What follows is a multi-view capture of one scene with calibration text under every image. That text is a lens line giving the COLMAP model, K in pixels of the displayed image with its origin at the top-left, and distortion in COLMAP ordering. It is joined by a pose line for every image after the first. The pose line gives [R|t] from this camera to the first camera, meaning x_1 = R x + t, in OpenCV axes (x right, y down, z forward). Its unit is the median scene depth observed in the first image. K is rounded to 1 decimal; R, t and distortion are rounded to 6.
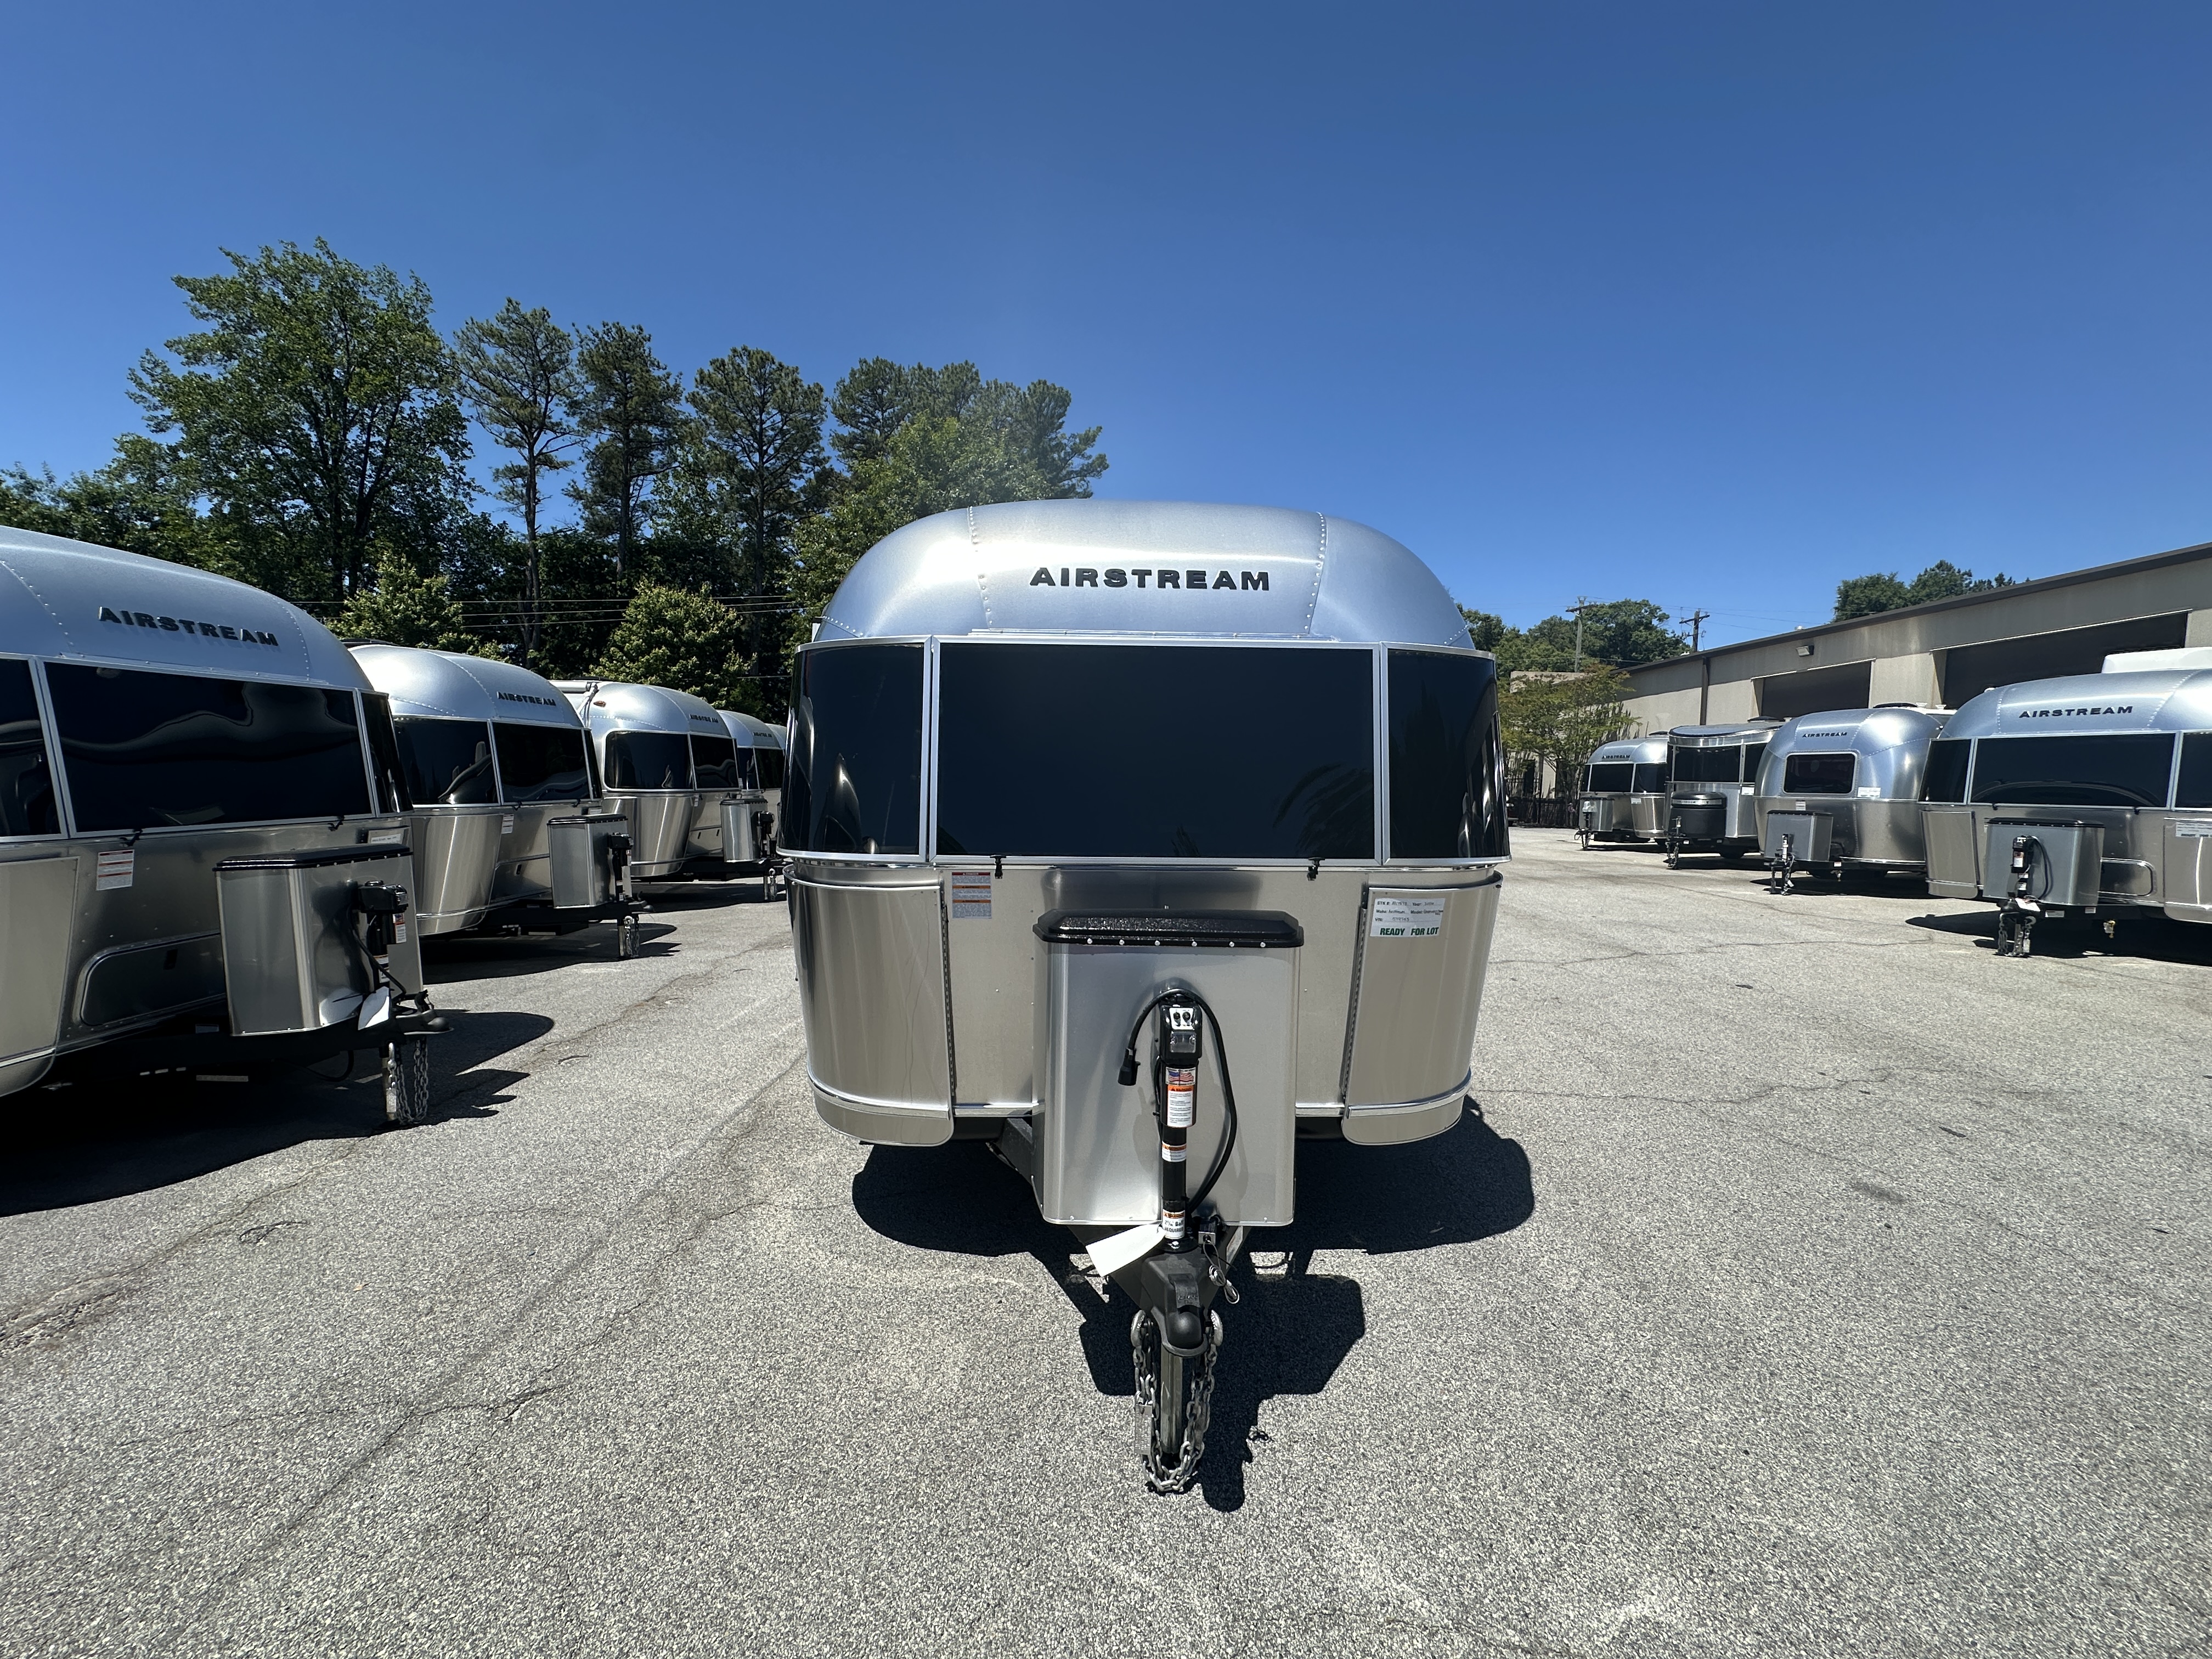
lens RADIAL K [[883.7, 0, 1107.8], [0, 883.7, 828.1], [0, 0, 1]] dist [-0.004482, 0.001295]
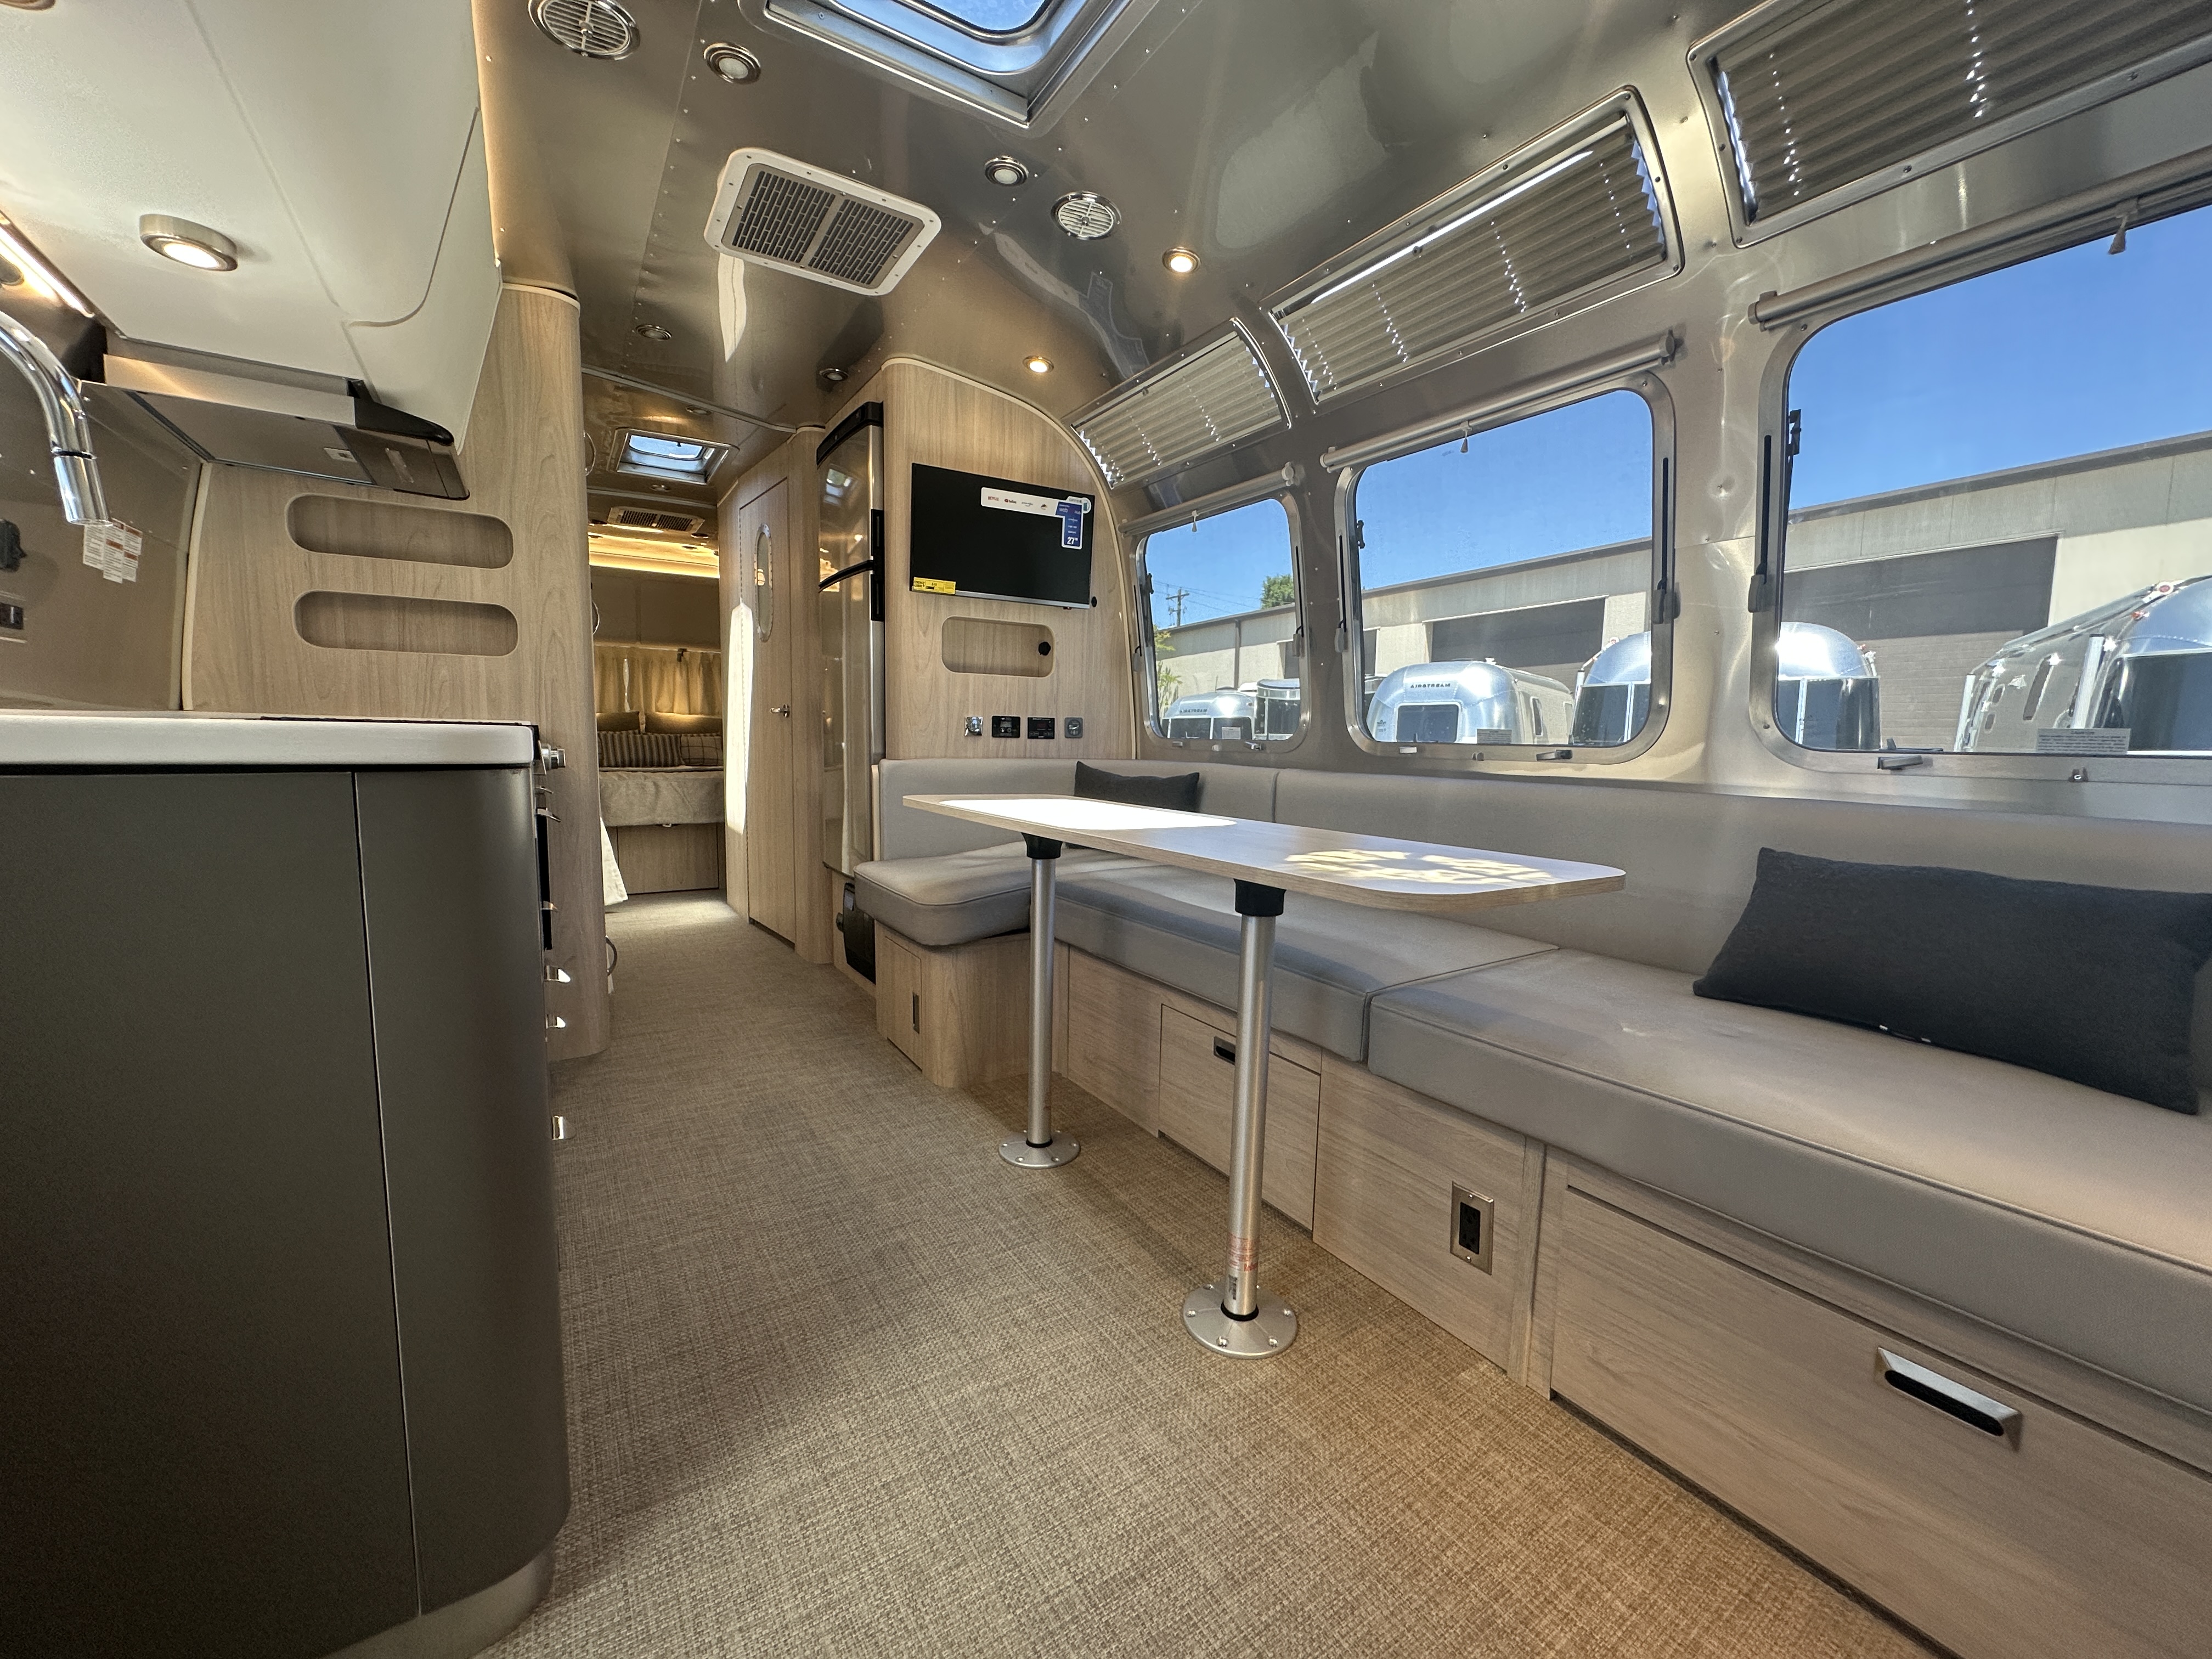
lens RADIAL K [[883.7, 0, 1107.8], [0, 883.7, 828.1], [0, 0, 1]] dist [-0.004482, 0.001295]
pose [[0.857030, -0.050042, 0.512831, -0.020688], [0.027581, 0.998301, 0.051322, -0.002395], [-0.514528, -0.029840, 0.856954, 0.199862]]
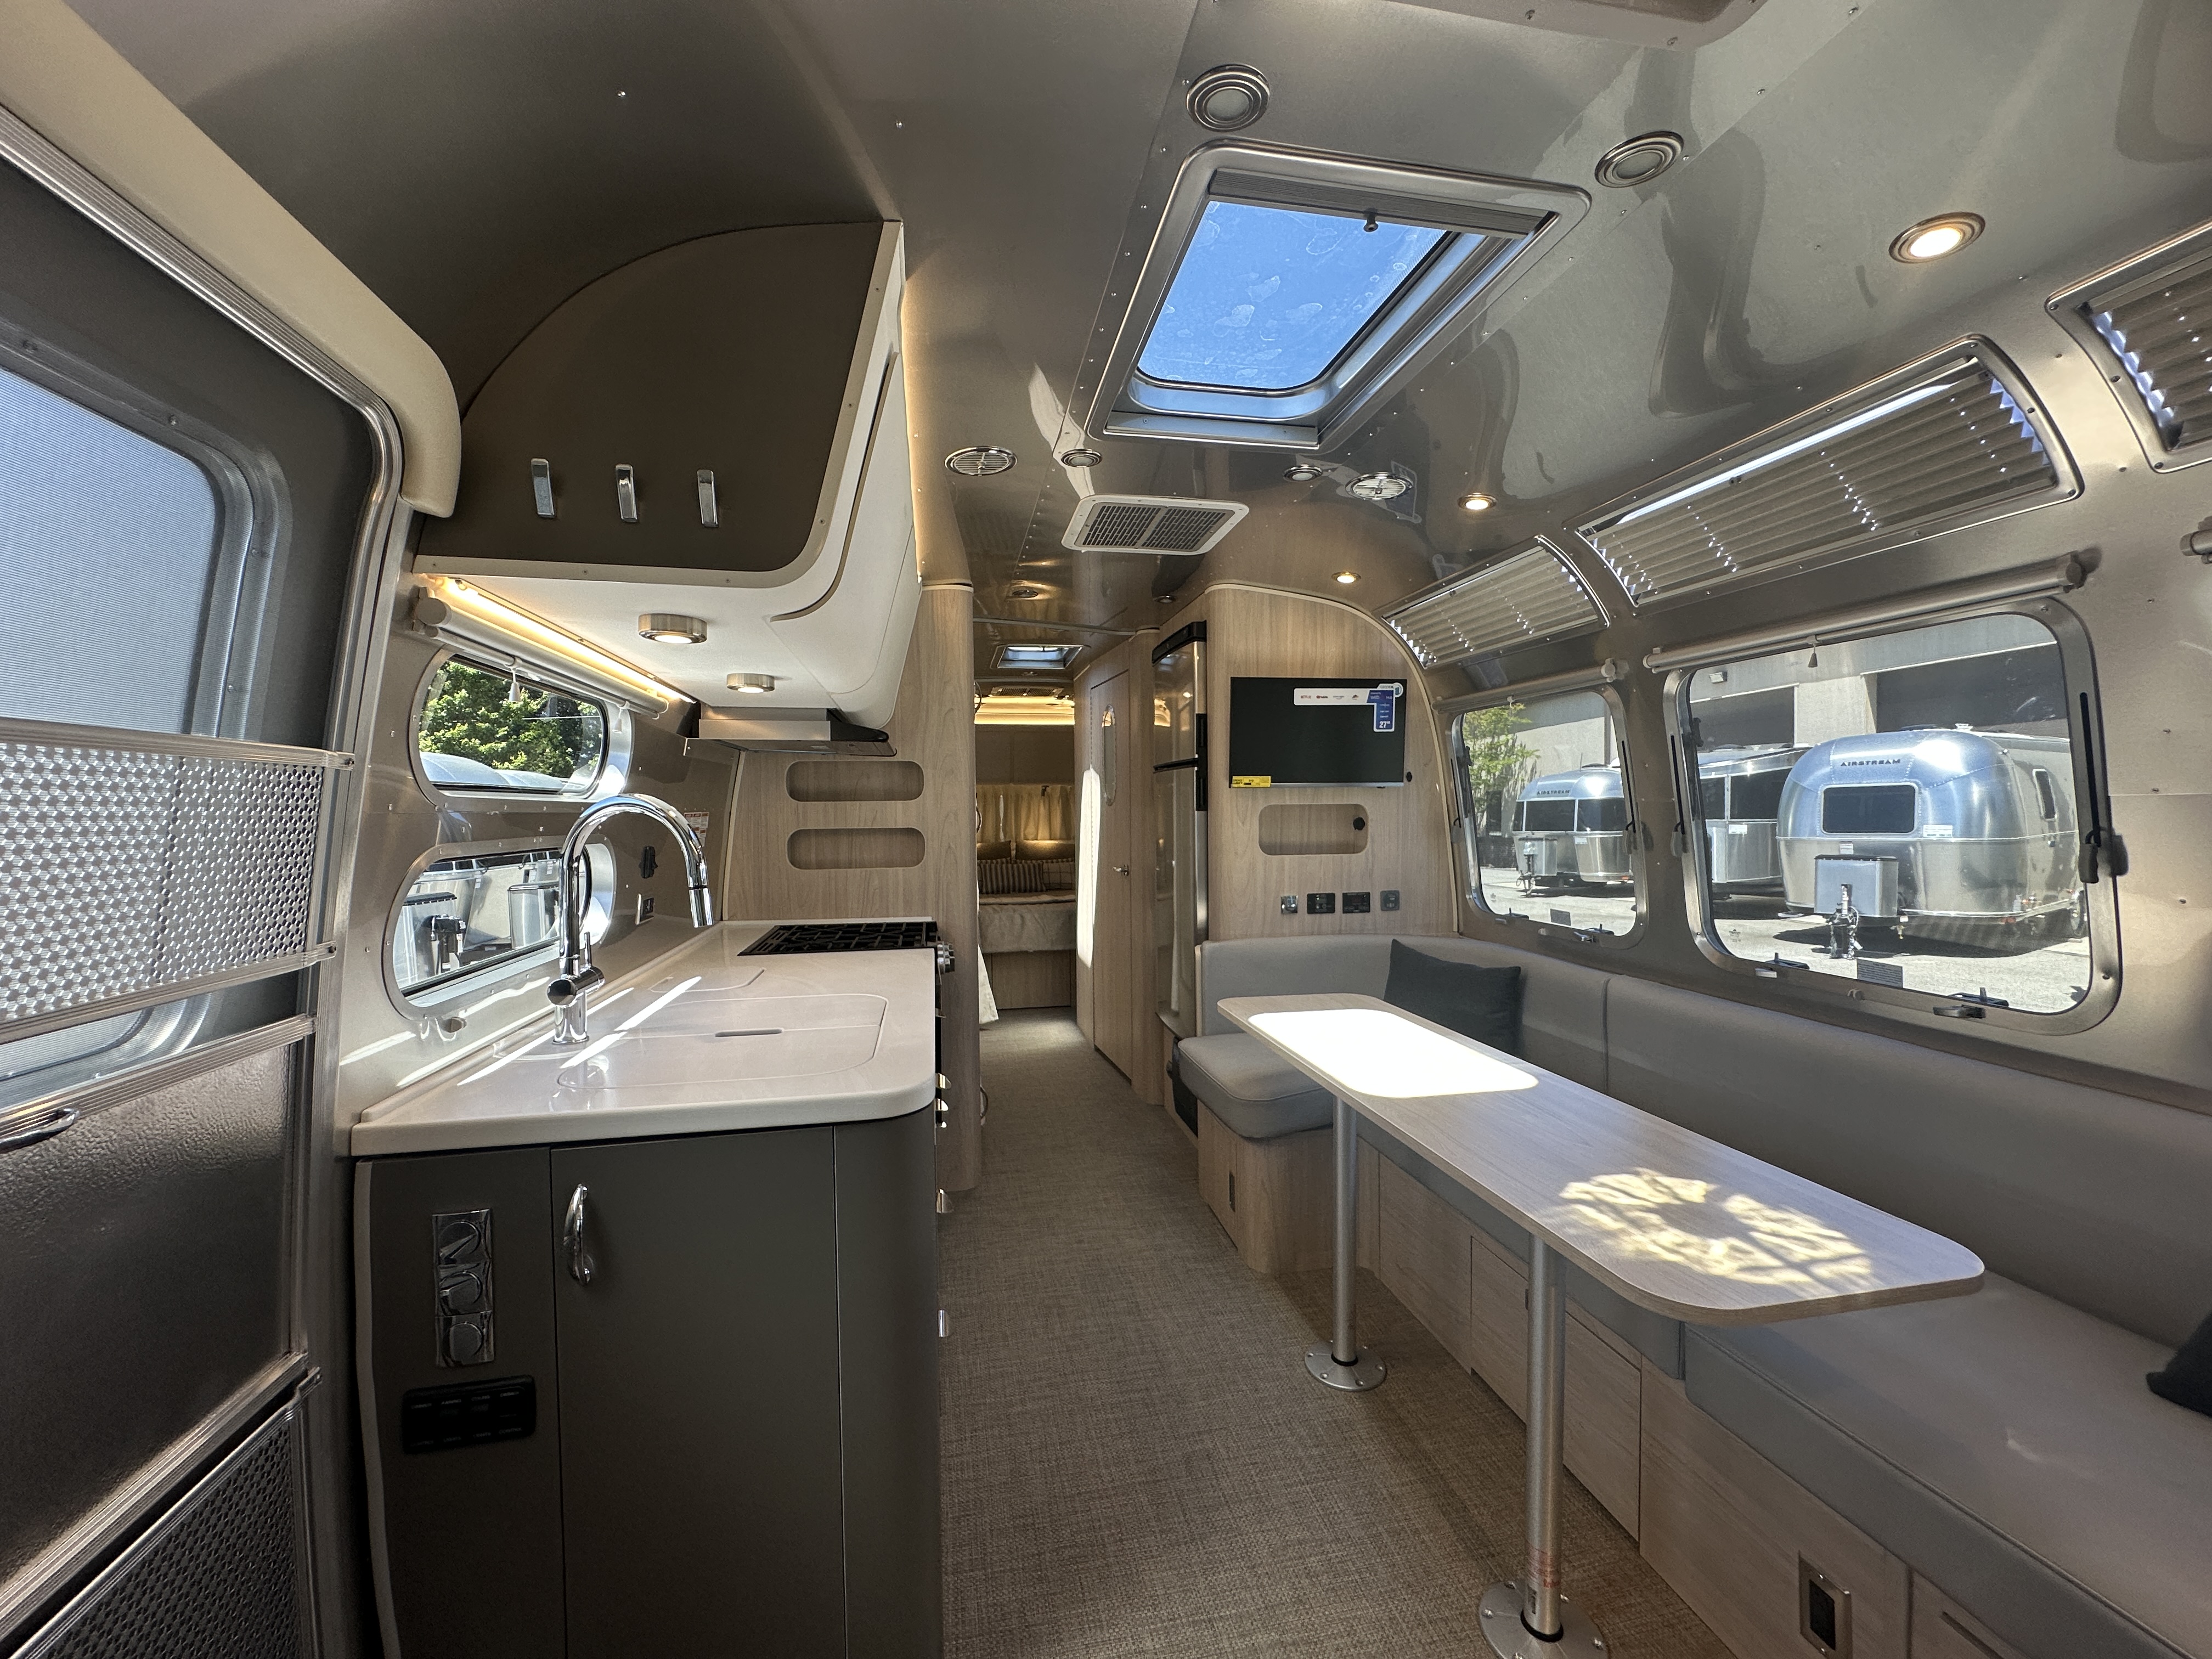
lens RADIAL K [[883.7, 0, 1107.8], [0, 883.7, 828.1], [0, 0, 1]] dist [-0.004482, 0.001295]
pose [[0.986416, -0.025198, 0.162322, -0.020168], [0.032806, 0.998477, -0.044356, -0.019256], [-0.160957, 0.049079, 0.985740, 0.189157]]
